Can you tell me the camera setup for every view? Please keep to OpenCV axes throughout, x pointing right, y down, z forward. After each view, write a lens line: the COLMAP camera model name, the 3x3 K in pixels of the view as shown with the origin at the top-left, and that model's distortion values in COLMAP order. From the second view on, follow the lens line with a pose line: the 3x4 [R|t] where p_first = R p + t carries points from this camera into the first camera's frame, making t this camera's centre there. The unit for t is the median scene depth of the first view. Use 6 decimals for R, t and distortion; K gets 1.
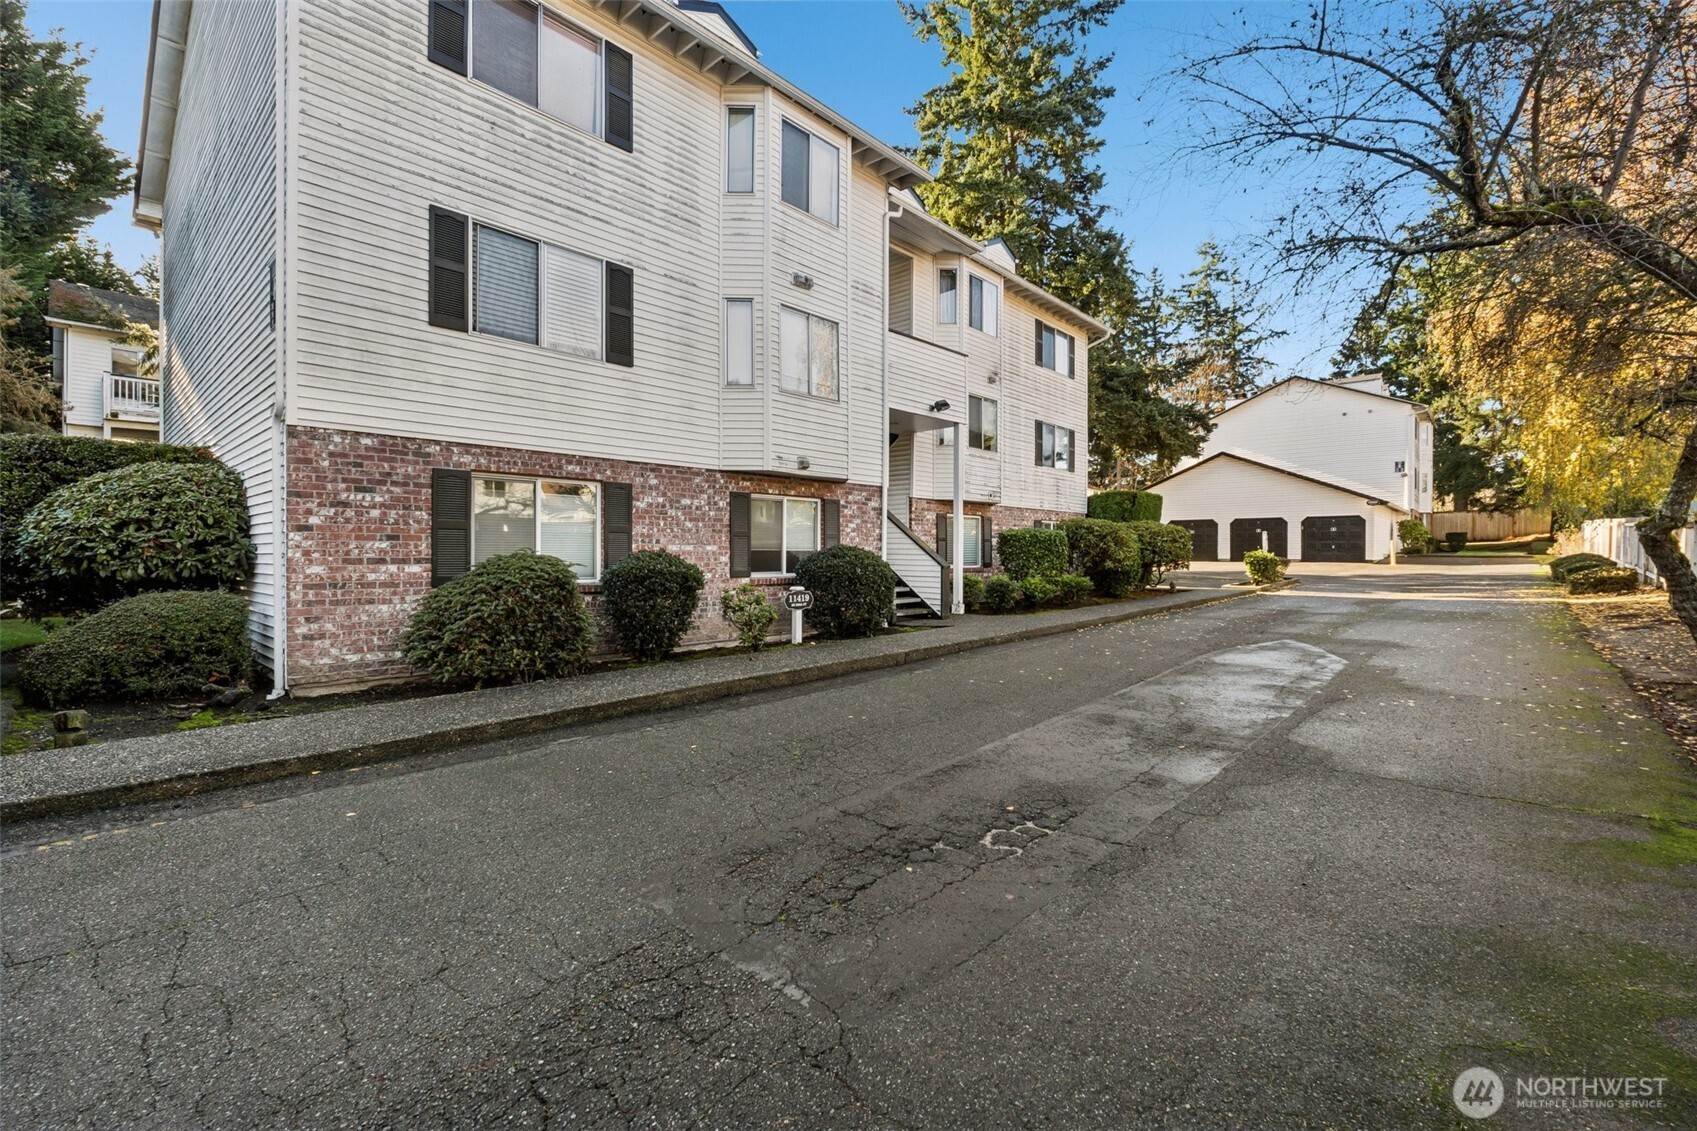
lens RADIAL K [[730.8, 0, 835.7], [0, 730.8, 556.3], [0, 0, 1]] dist [-0.003178, -0.000670]
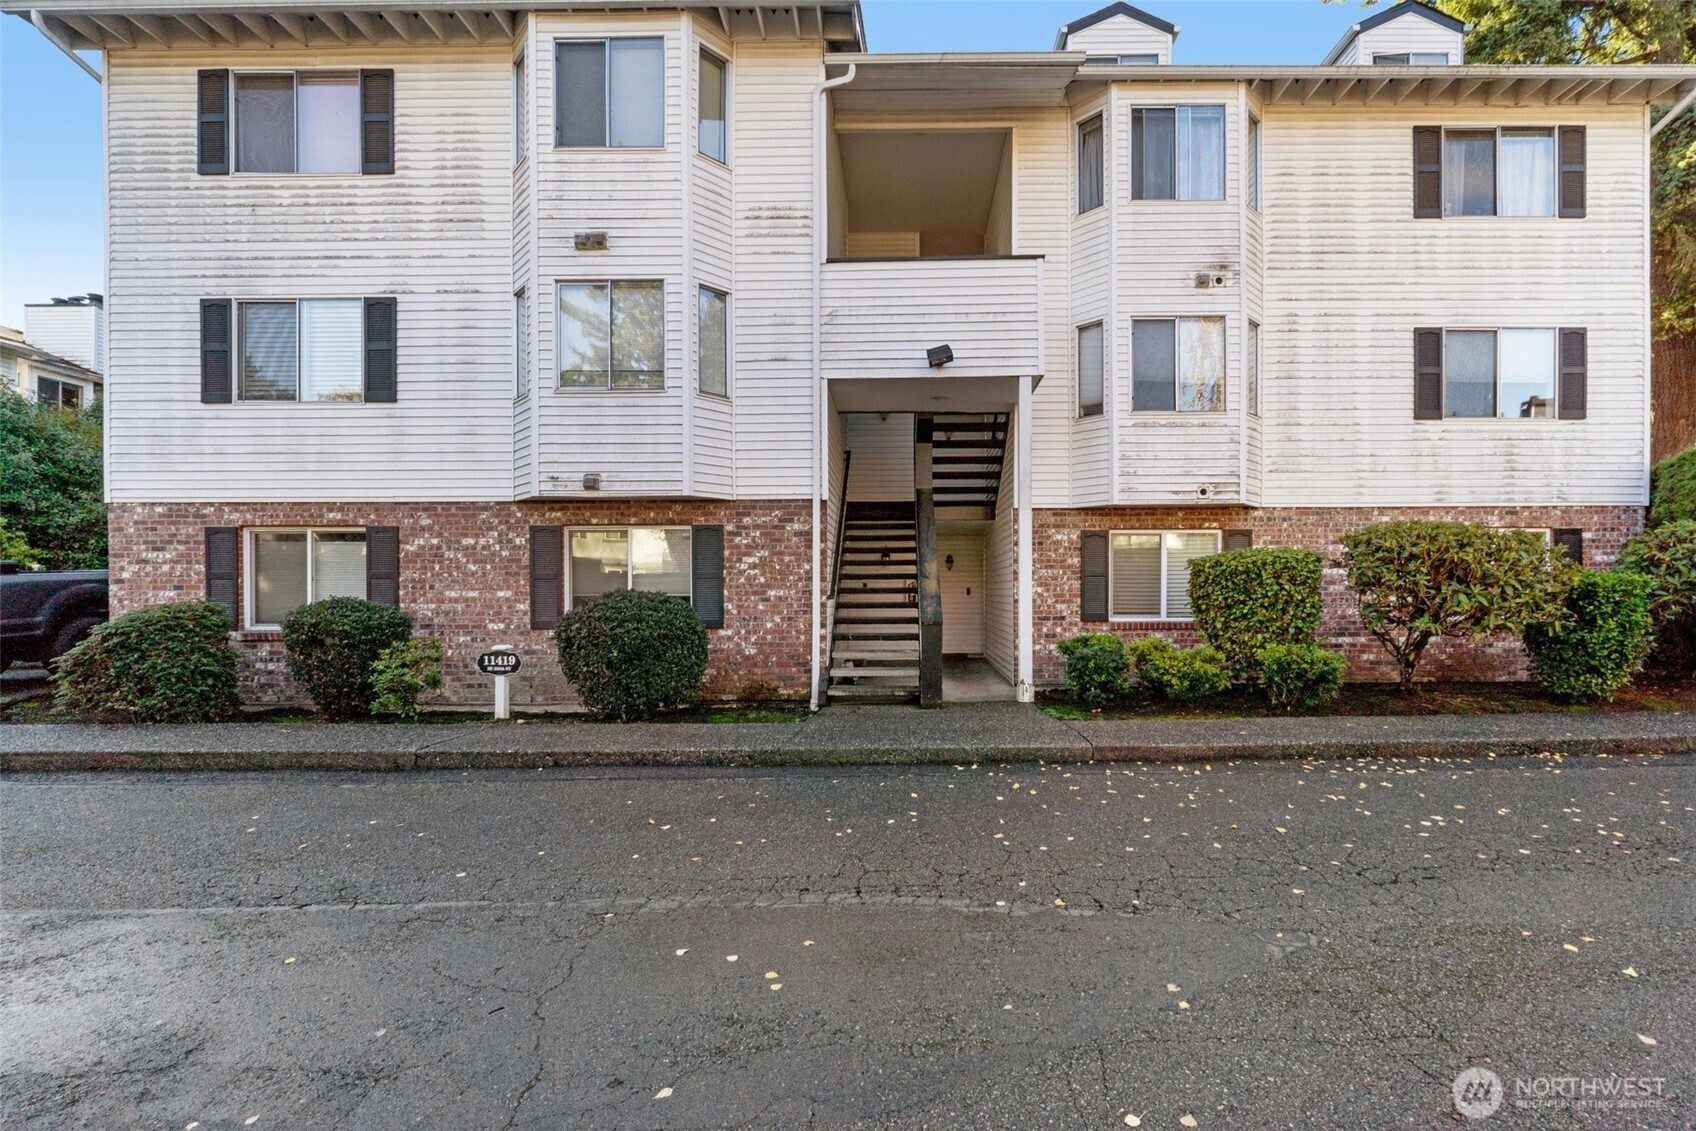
lens RADIAL K [[730.3, 0, 829.9], [0, 730.3, 595.2], [0, 0, 1]] dist [-0.003178, -0.000670]
pose [[0.673523, 0.005209, -0.739148, 0.790175], [-0.000426, 0.999978, 0.006659, -0.016930], [0.739166, -0.004170, 0.673510, 0.778803]]
